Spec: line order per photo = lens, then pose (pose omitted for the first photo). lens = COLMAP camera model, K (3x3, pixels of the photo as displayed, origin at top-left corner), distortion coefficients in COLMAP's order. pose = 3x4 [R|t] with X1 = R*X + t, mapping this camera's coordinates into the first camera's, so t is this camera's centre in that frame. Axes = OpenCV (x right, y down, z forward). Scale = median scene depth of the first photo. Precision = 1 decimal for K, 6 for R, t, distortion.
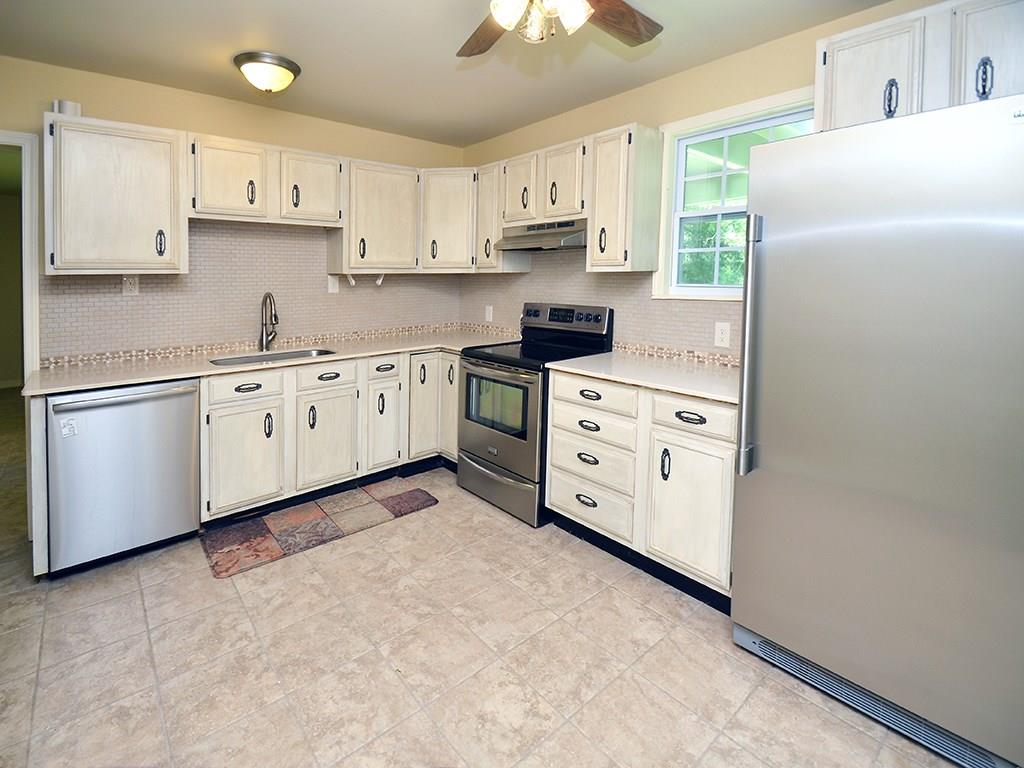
lens RADIAL K [[472.5, 0, 467.1], [0, 472.5, 388.8], [0, 0, 1]] dist [0.007584, -0.000045]
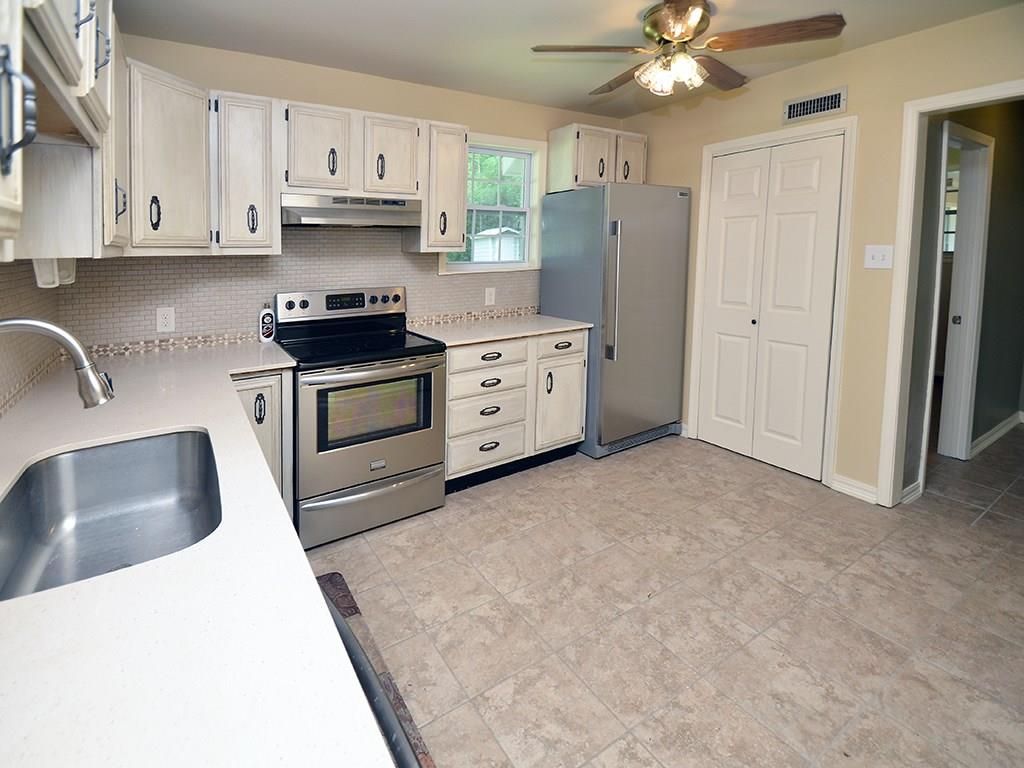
lens RADIAL K [[472.5, 0, 467.1], [0, 472.5, 388.8], [0, 0, 1]] dist [0.007584, -0.000045]
pose [[0.130296, -0.277415, 0.951874, -0.921300], [0.244966, 0.939301, 0.240219, -0.215929], [-0.960736, 0.201877, 0.190344, 0.868067]]
